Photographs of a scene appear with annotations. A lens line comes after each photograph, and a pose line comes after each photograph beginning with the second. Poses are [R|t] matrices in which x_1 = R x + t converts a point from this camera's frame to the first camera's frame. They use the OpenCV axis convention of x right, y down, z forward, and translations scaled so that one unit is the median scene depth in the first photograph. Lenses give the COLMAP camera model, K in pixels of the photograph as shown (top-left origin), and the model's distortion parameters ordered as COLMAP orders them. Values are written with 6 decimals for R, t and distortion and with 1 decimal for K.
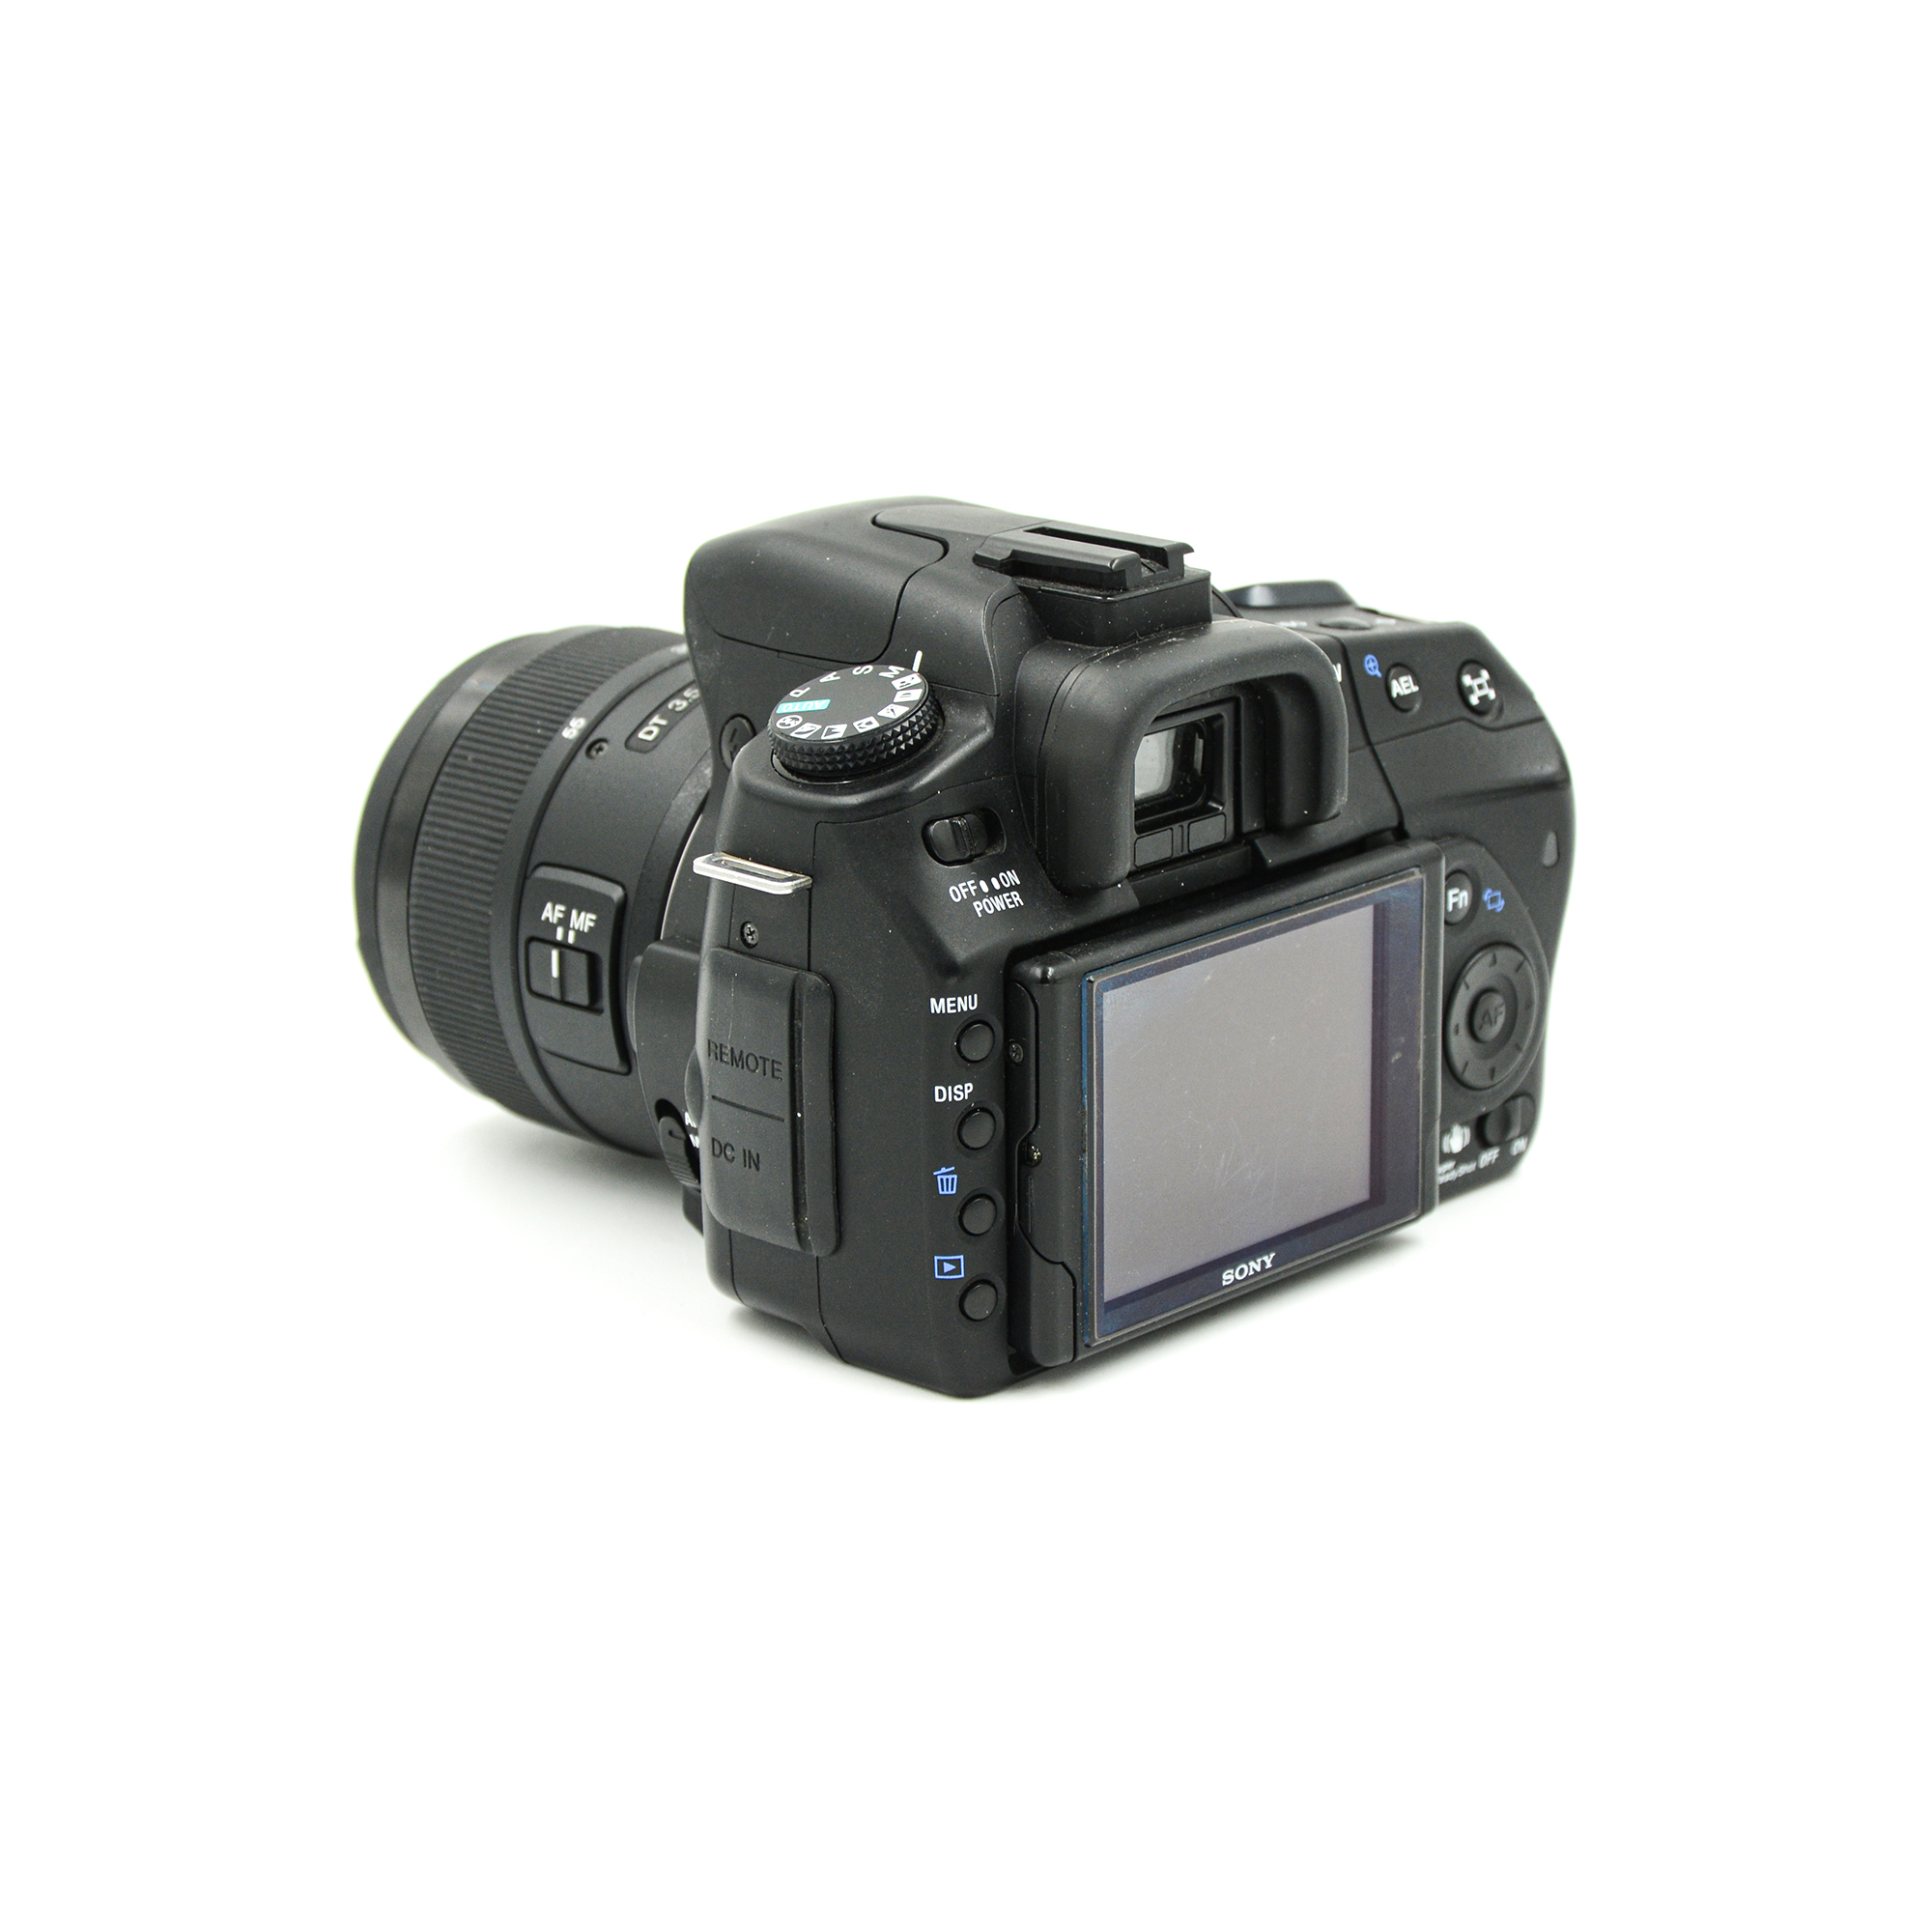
lens RADIAL K [[4969.9, 0, 966.0], [0, 4969.9, 966.0], [0, 0, 1]] dist [0.318822, -0.302577]
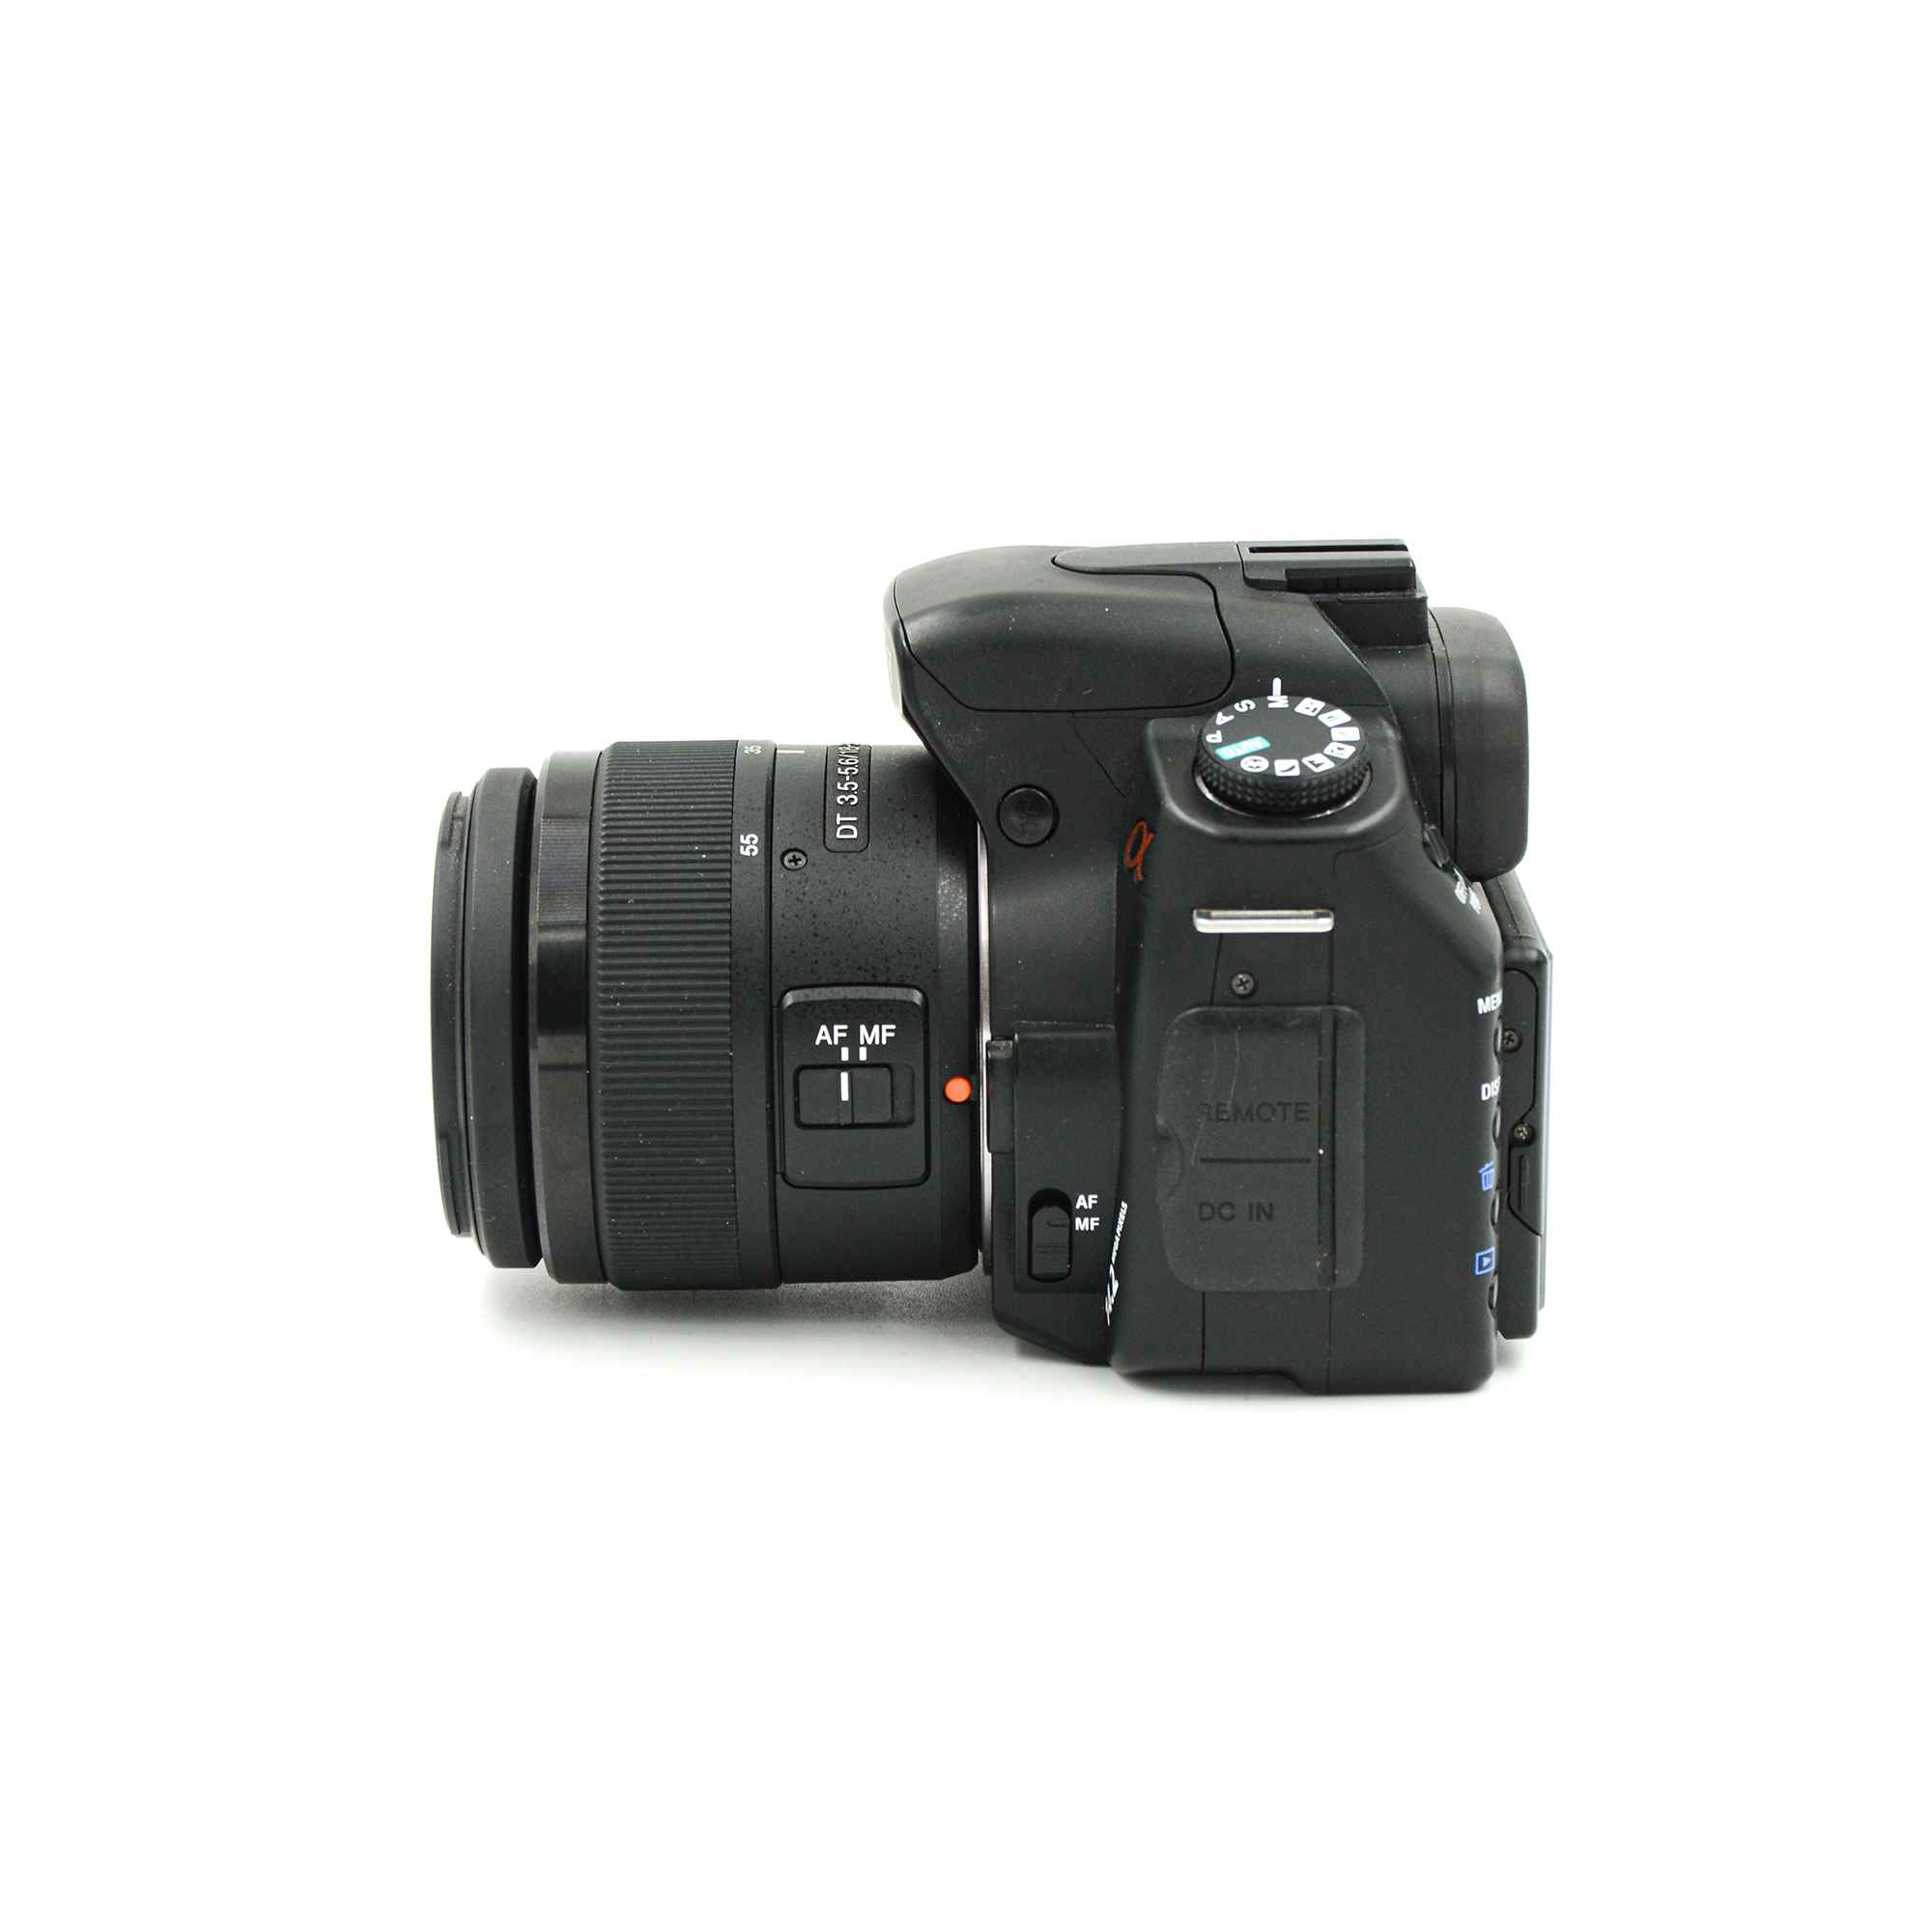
lens RADIAL K [[4969.9, 0, 966.0], [0, 4969.9, 966.0], [0, 0, 1]] dist [0.318822, -0.302577]
pose [[0.718592, -0.191660, 0.668500, -0.694827], [0.201176, 0.977463, 0.063989, -0.078842], [-0.665698, 0.088505, 0.740954, 0.287534]]
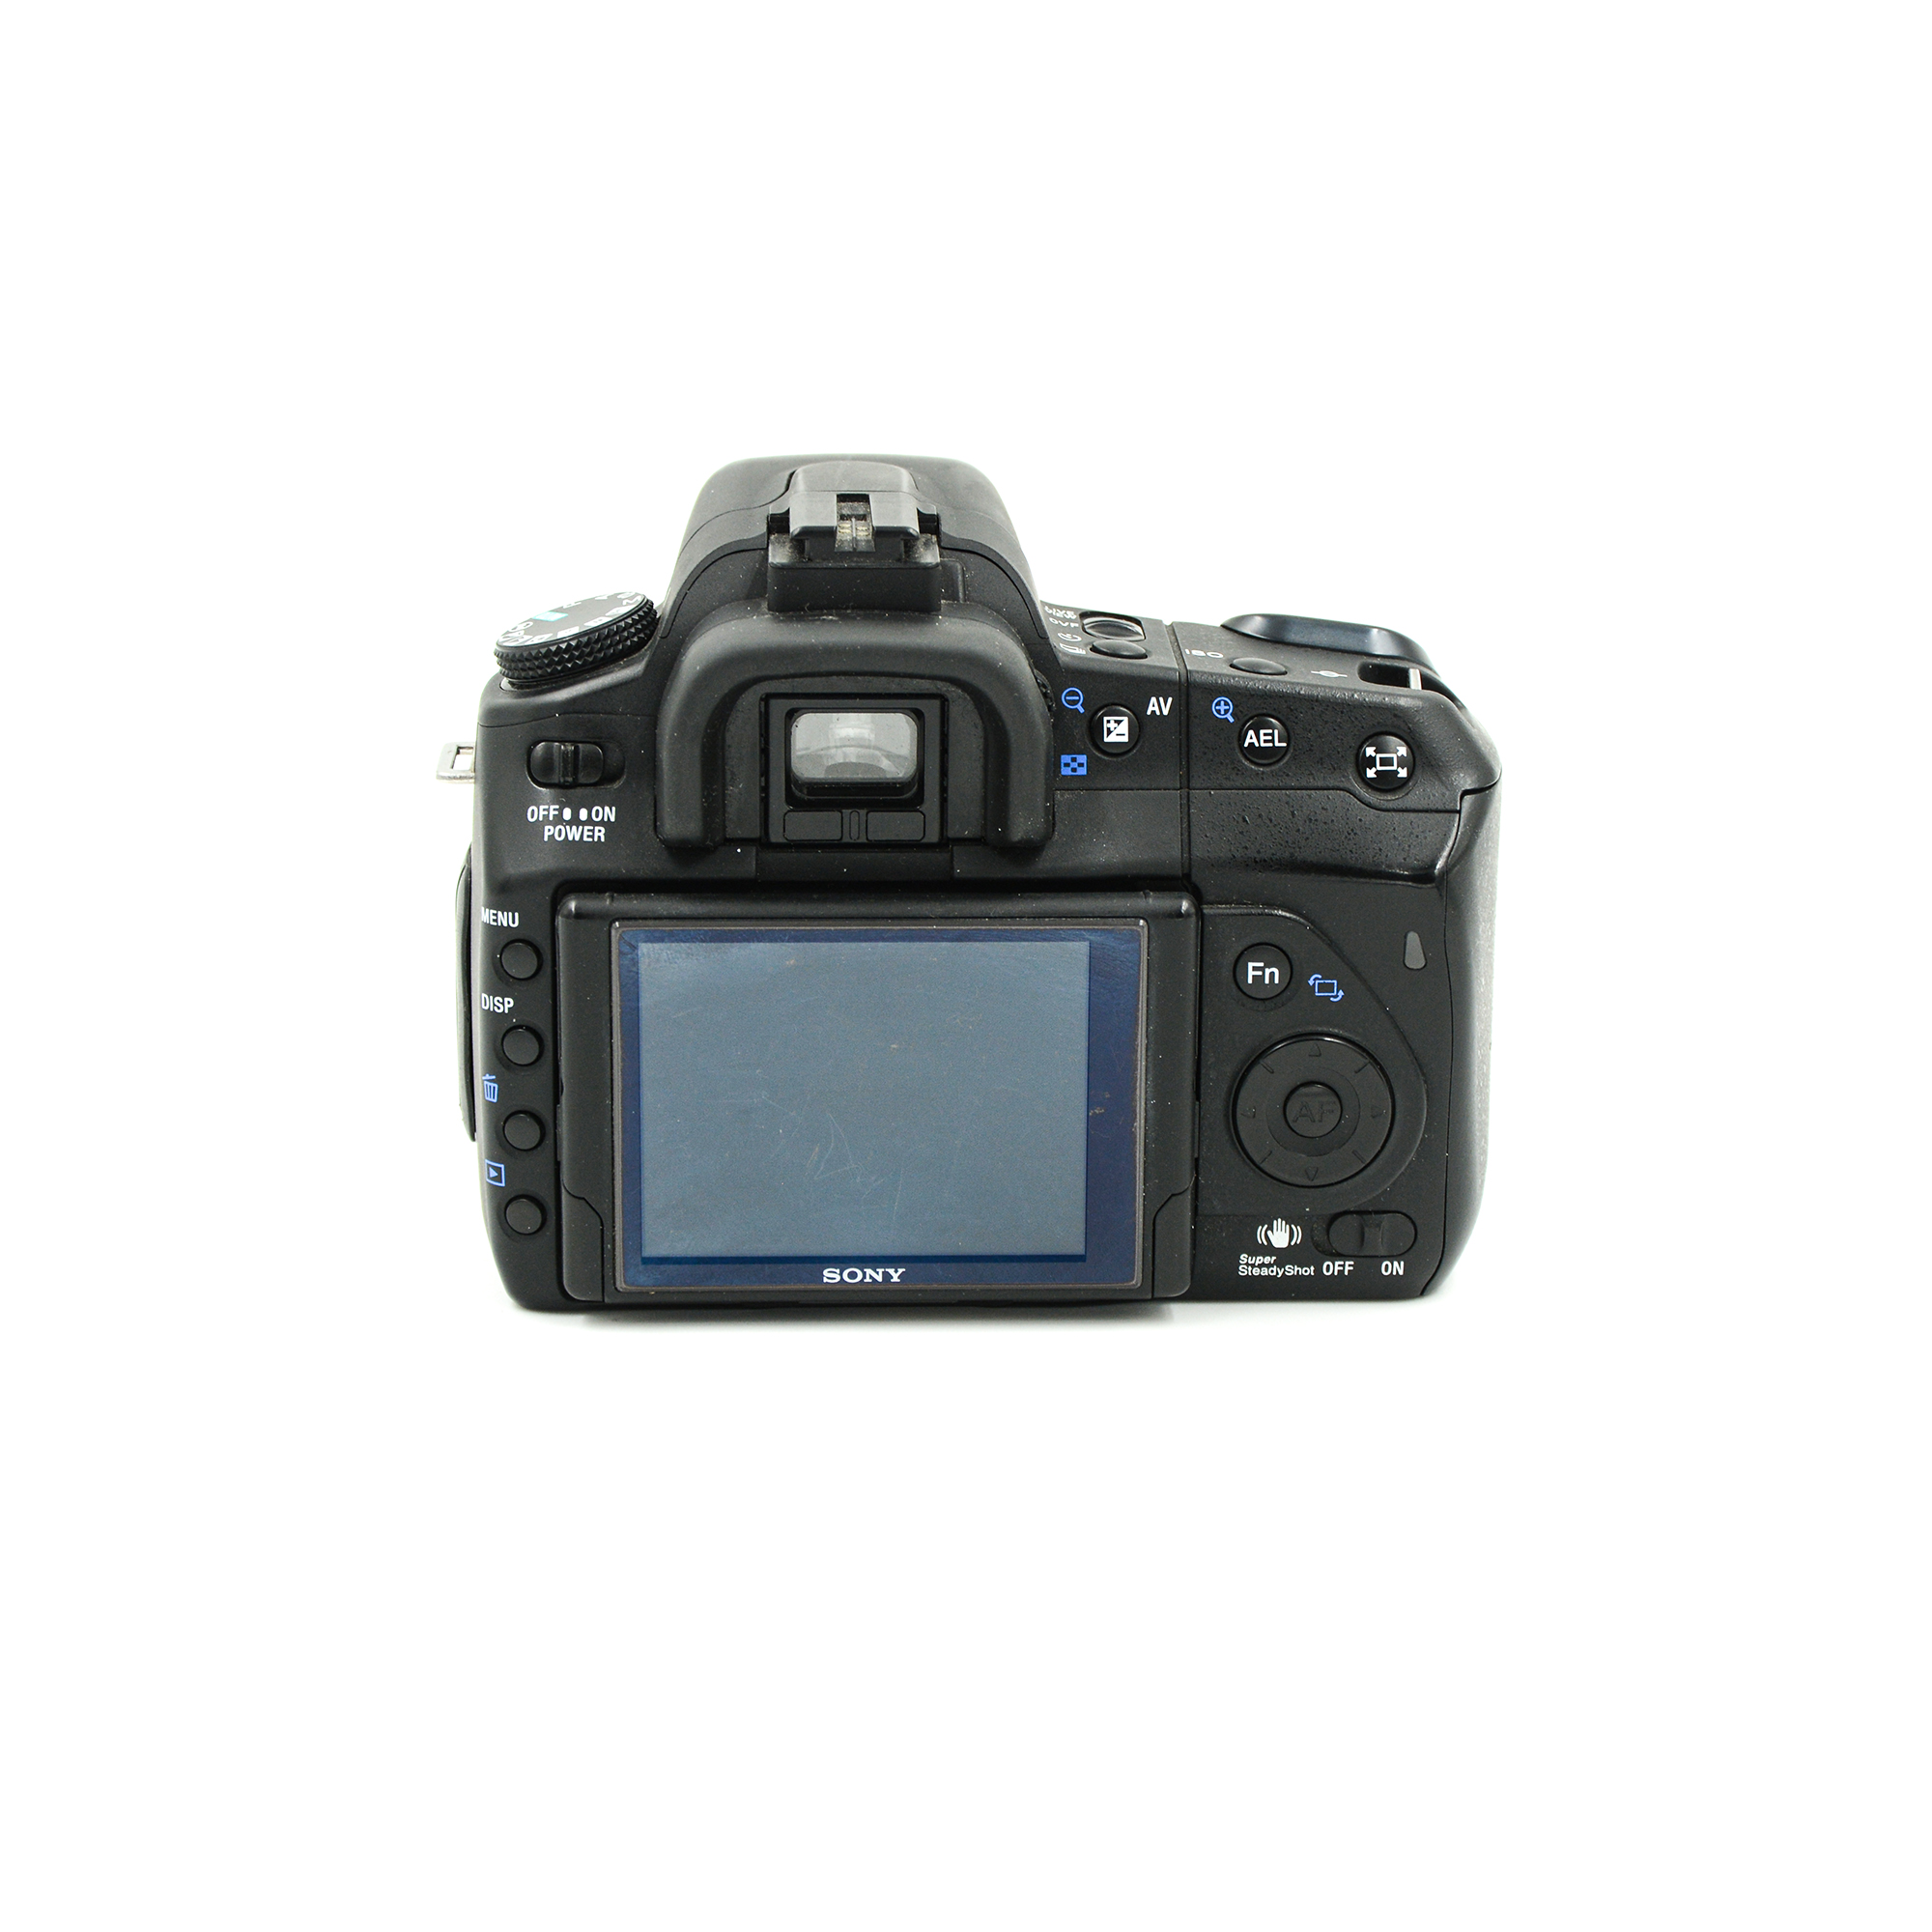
lens RADIAL K [[4969.9, 0, 966.0], [0, 4969.9, 966.0], [0, 0, 1]] dist [0.318822, -0.302577]
pose [[0.713748, 0.218200, -0.665547, 0.694882], [-0.217253, 0.972338, 0.085795, -0.084619], [0.665857, 0.083356, 0.741408, 0.281350]]
